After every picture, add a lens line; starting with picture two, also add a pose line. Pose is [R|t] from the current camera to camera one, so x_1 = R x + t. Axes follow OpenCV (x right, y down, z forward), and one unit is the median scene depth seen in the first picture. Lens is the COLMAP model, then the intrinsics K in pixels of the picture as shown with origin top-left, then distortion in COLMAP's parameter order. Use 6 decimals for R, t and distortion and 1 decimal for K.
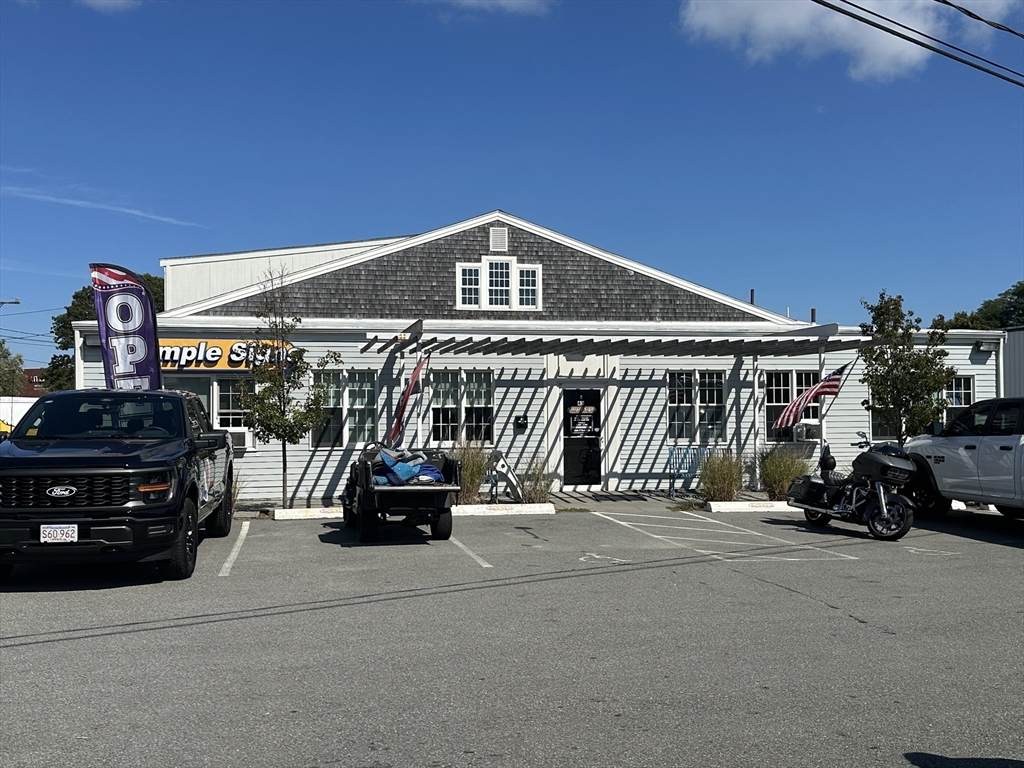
lens RADIAL K [[1039.7, 0, 512.0], [0, 1039.7, 384.0], [0, 0, 1]] dist [0.131799, -0.000871]
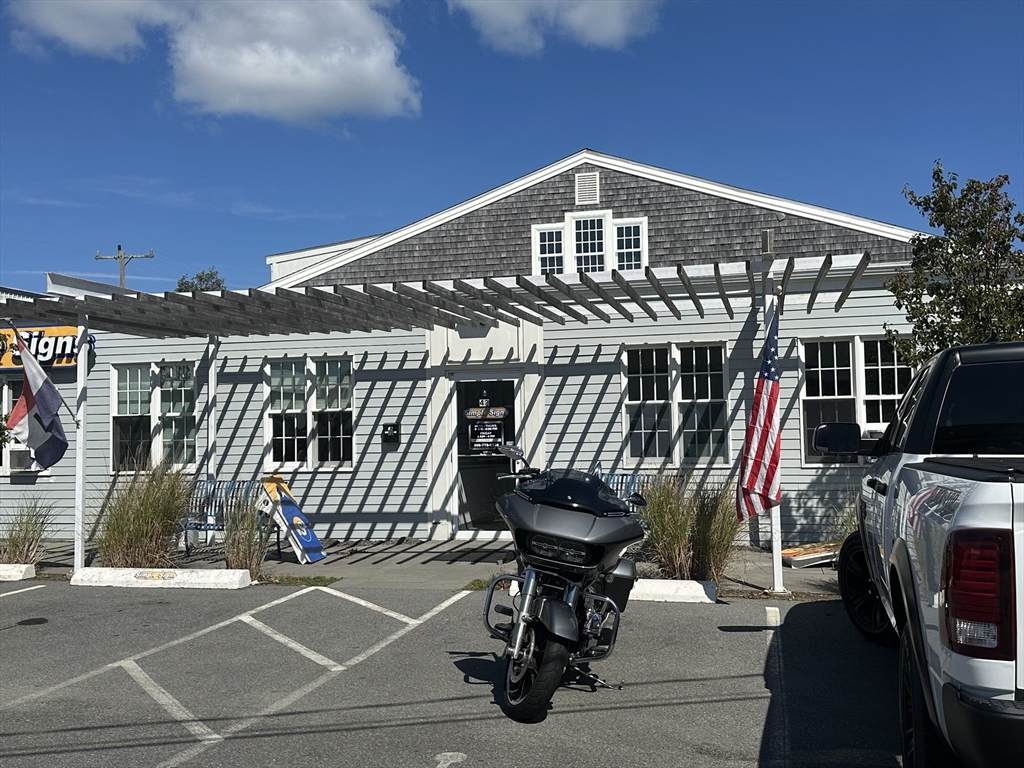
lens RADIAL K [[1039.7, 0, 512.0], [0, 1039.7, 384.0], [0, 0, 1]] dist [0.131799, -0.000871]
pose [[0.902661, -0.029495, -0.429340, 0.354813], [0.023180, 0.999533, -0.019931, 0.019938], [0.429727, 0.008039, 0.902923, 0.423598]]
